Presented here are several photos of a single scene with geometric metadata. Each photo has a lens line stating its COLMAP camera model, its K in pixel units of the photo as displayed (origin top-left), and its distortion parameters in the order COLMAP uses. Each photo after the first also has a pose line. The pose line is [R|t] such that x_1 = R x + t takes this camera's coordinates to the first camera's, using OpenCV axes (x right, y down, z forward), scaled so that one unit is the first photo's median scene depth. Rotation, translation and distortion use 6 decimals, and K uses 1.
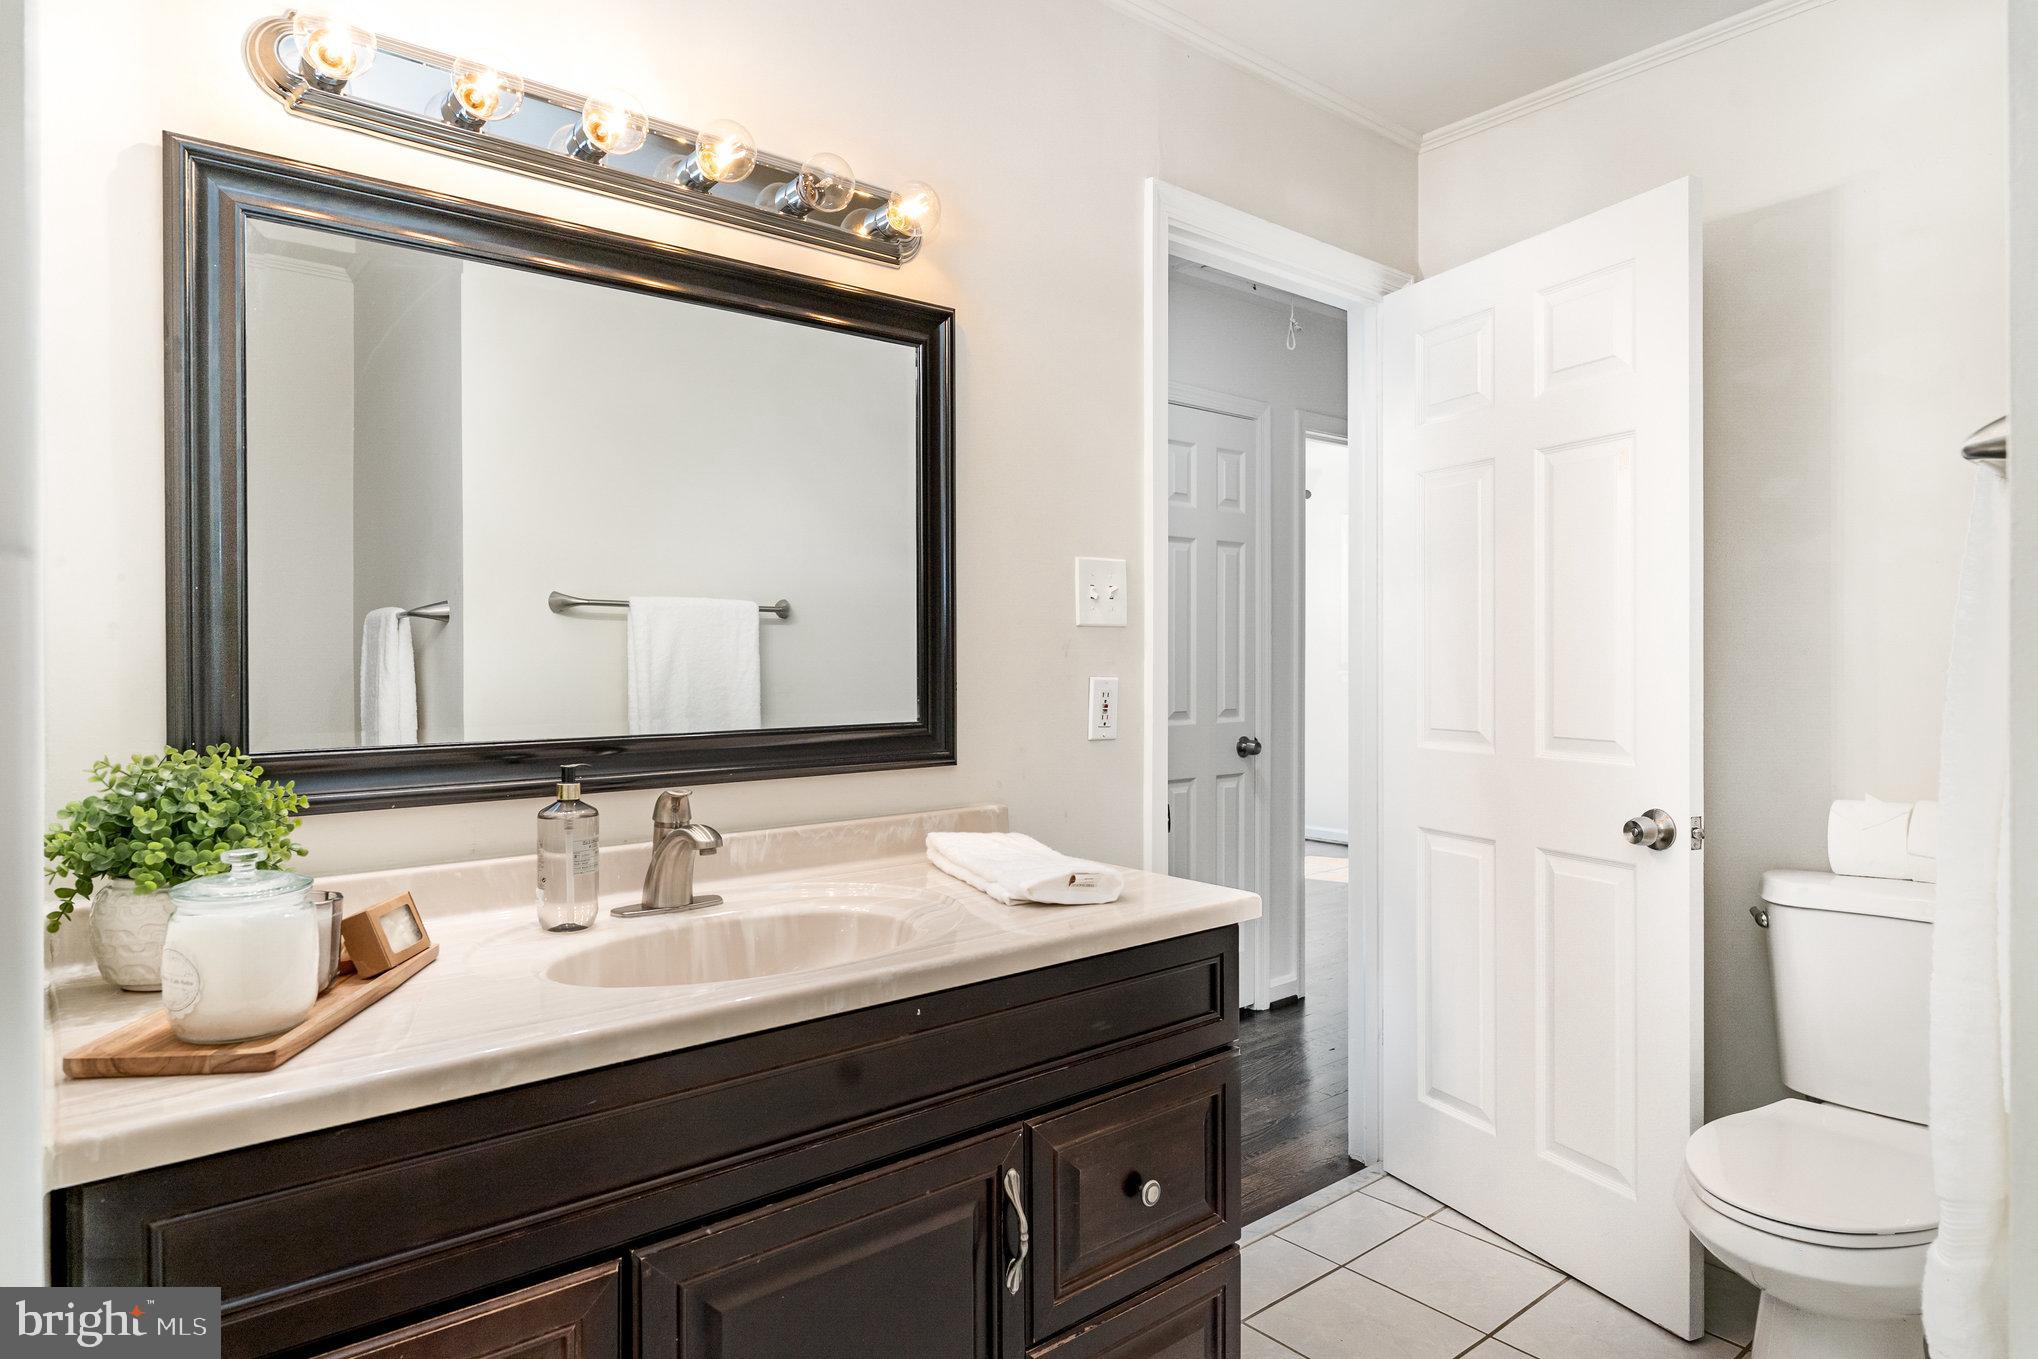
lens RADIAL K [[1181.5, 0, 1024.7], [0, 1181.5, 673.5], [0, 0, 1]] dist [-0.000378, -0.000019]
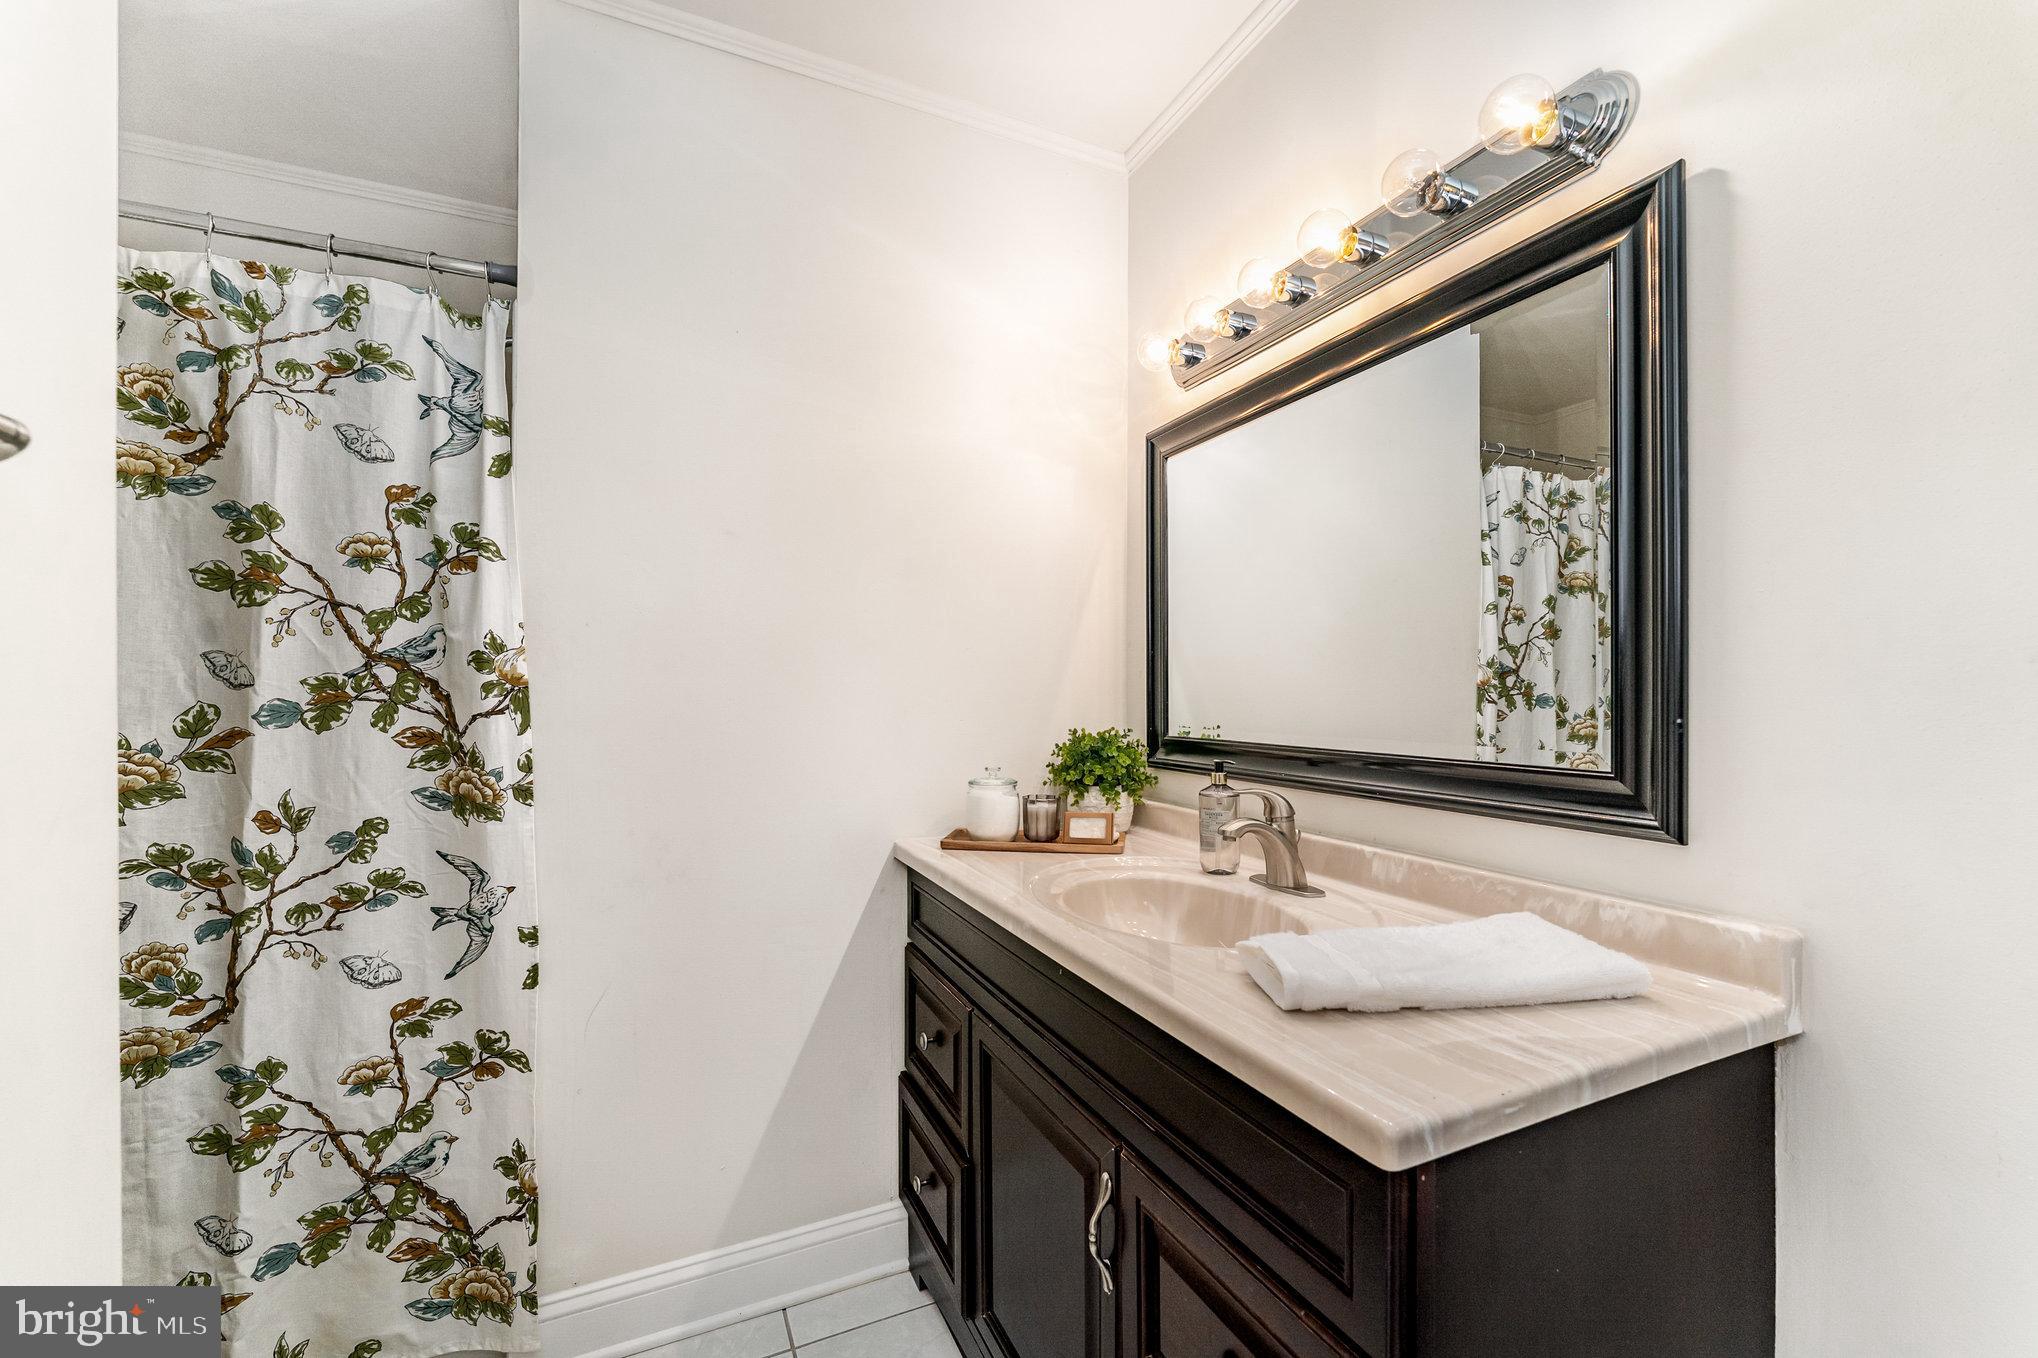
lens RADIAL K [[815.1, 0, 1023.8], [0, 815.1, 682.7], [0, 0, 1]] dist [0.001064, -0.000168]
pose [[-0.255961, 0.007626, -0.966657, 0.594288], [0.001806, 0.999971, 0.007411, -0.024430], [0.966685, 0.000151, -0.255967, 0.922653]]
